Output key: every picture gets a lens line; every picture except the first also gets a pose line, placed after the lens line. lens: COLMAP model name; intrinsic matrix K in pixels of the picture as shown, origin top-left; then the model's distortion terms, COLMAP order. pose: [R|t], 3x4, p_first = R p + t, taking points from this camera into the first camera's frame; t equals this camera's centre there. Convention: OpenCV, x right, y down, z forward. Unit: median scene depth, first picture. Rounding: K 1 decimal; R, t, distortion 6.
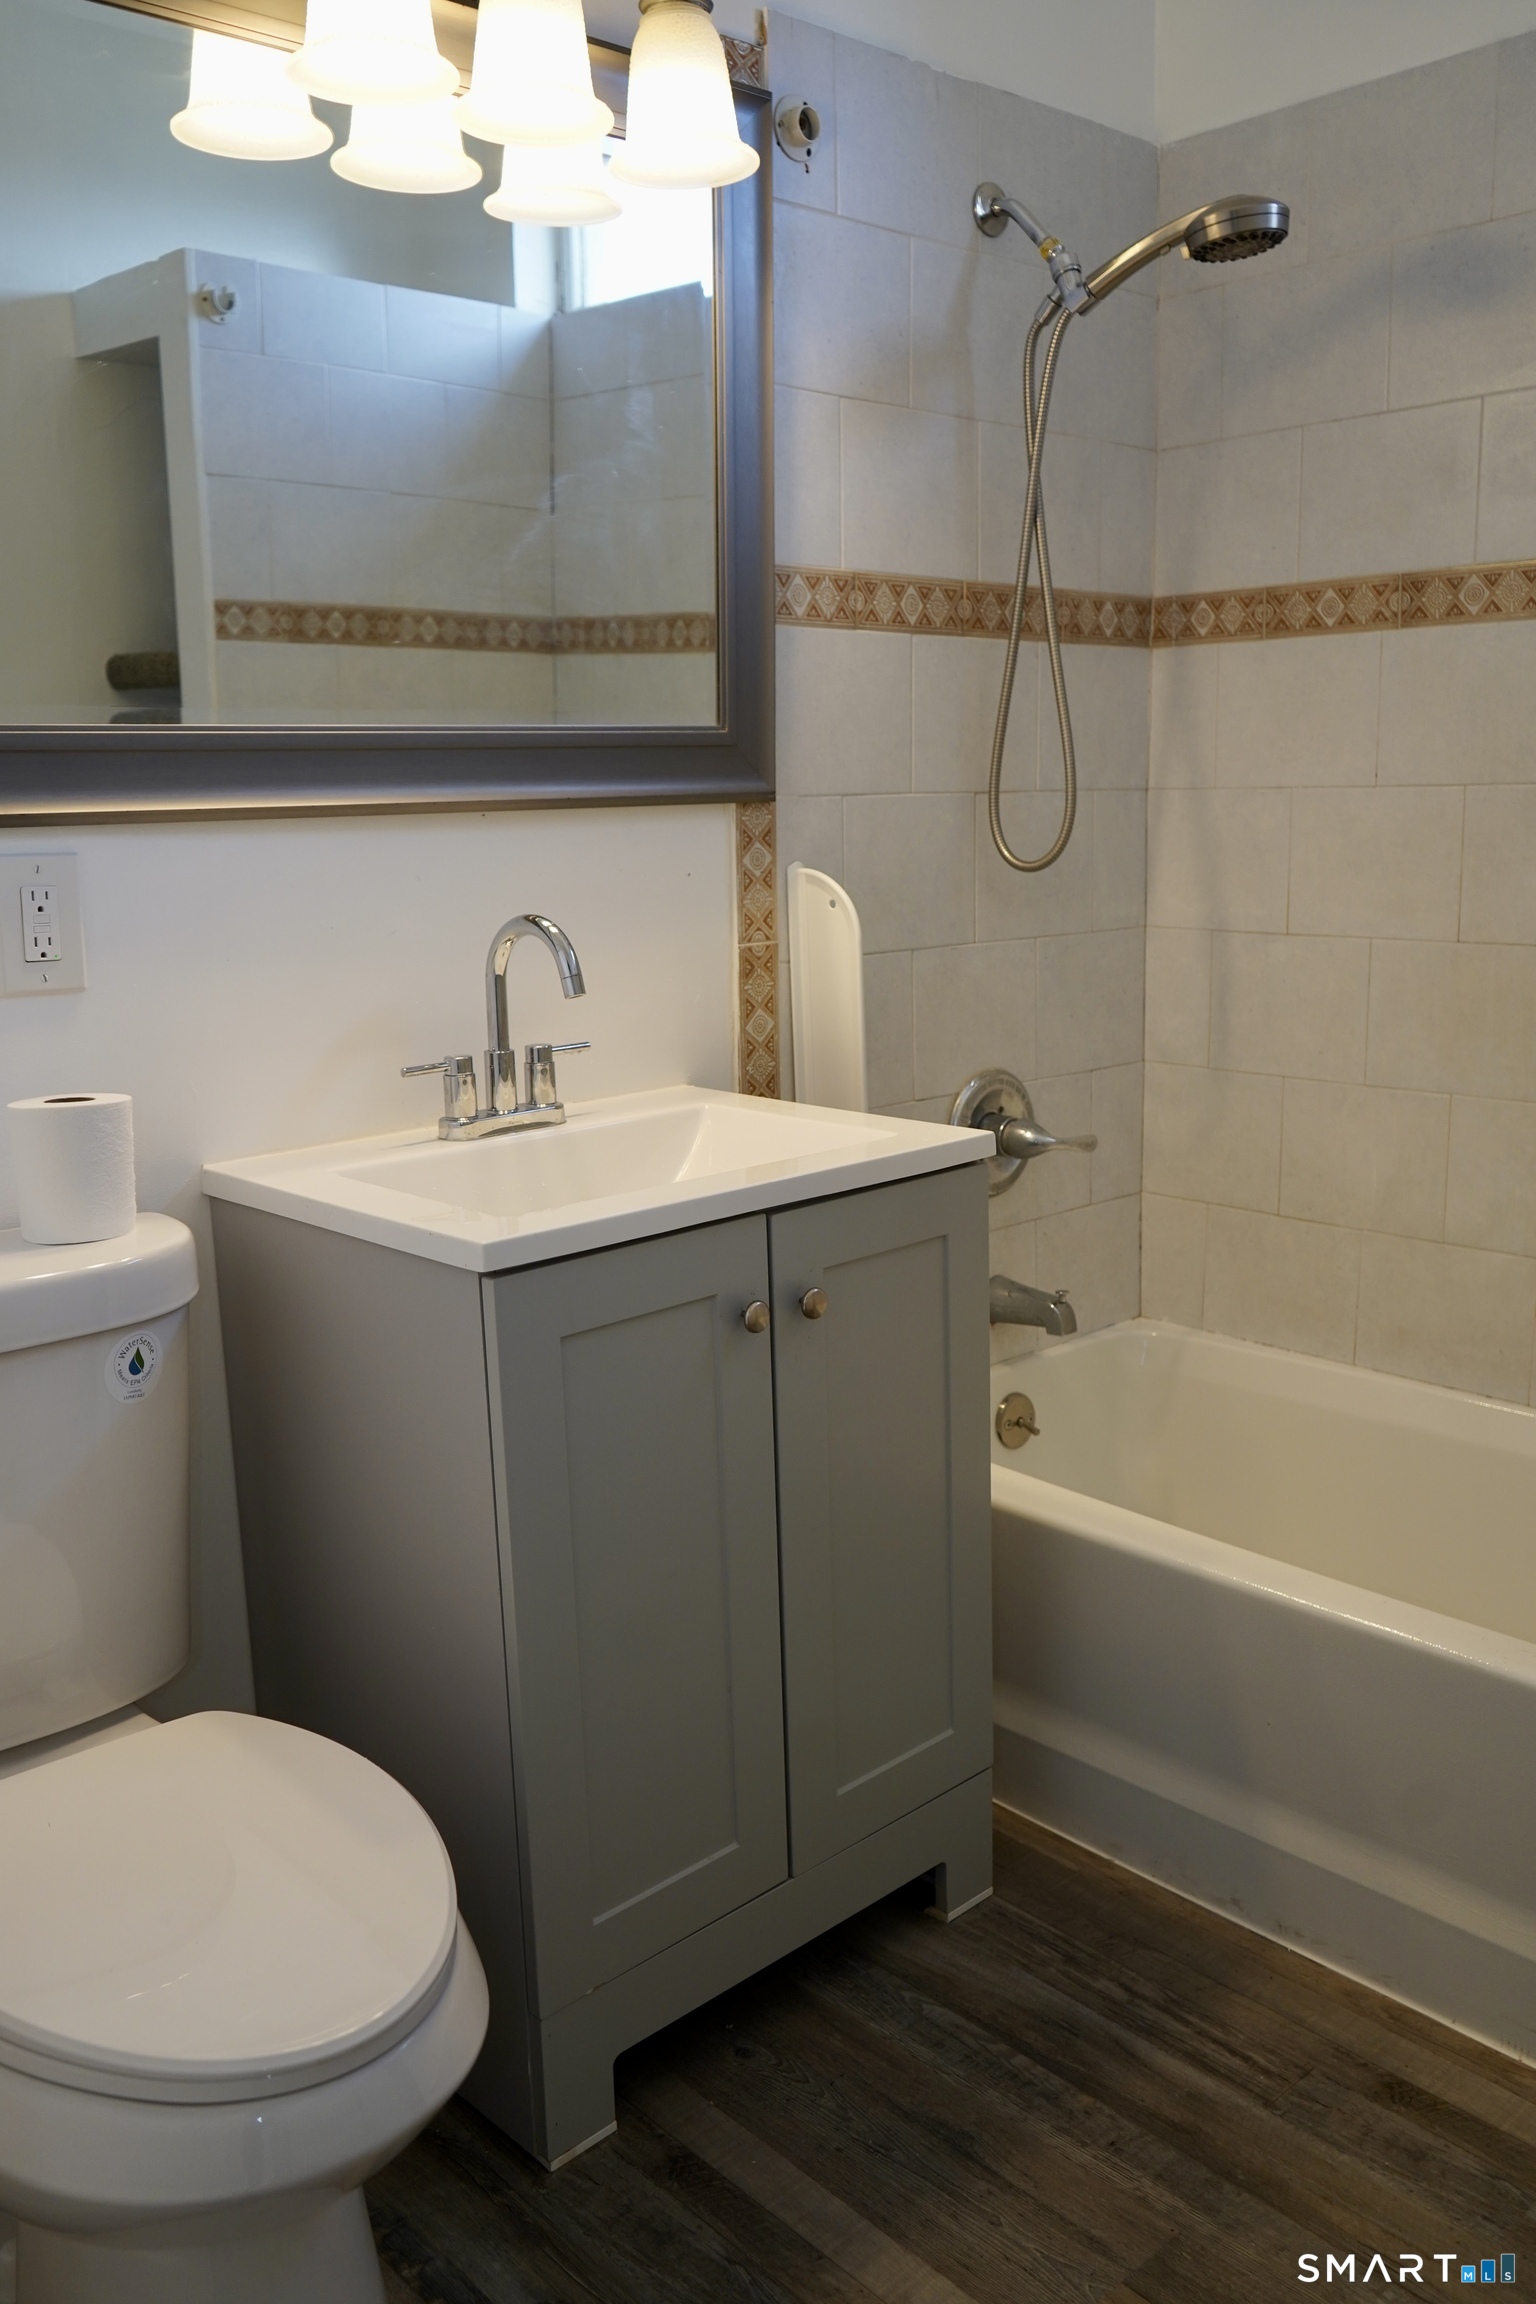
lens RADIAL K [[1915.0, 0, 769.8], [0, 1915.0, 1150.4], [0, 0, 1]] dist [-0.007155, -0.000280]
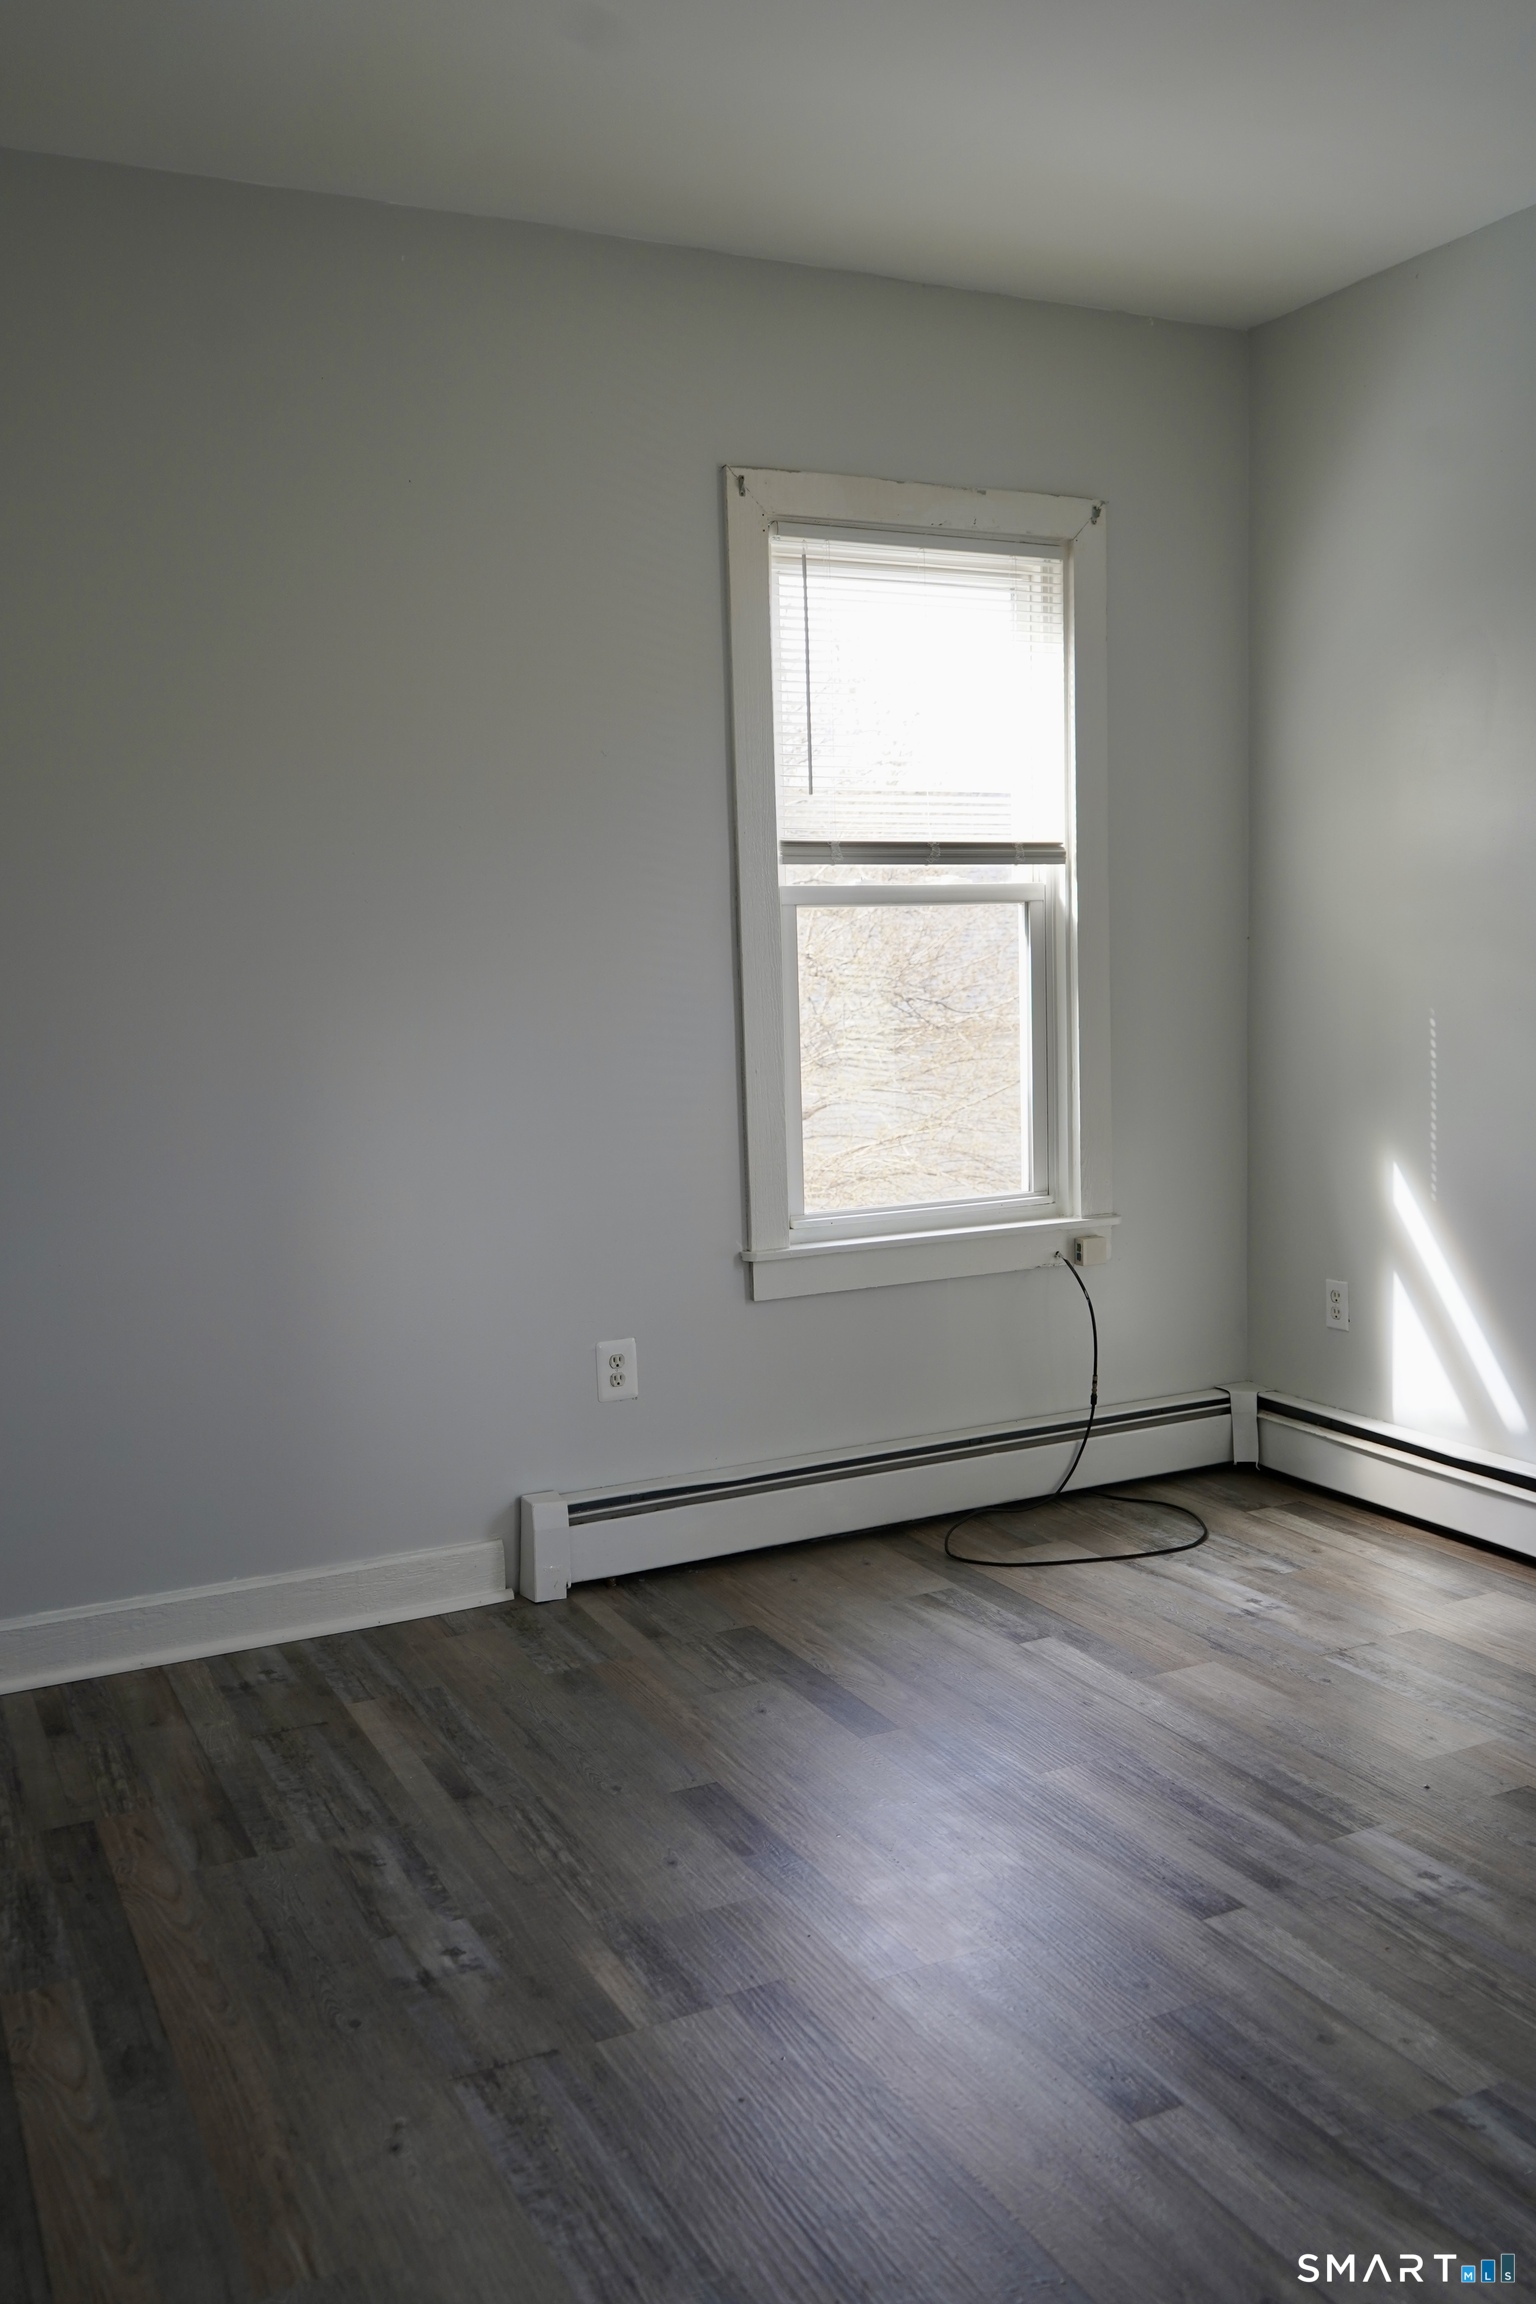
lens RADIAL K [[1915.0, 0, 767.3], [0, 1915.0, 1152.2], [0, 0, 1]] dist [-0.007155, -0.000280]
pose [[-0.961290, 0.011167, 0.275313, 0.134537], [0.091855, 0.955012, 0.281985, -0.439661], [-0.259778, 0.296358, -0.919069, 1.956211]]
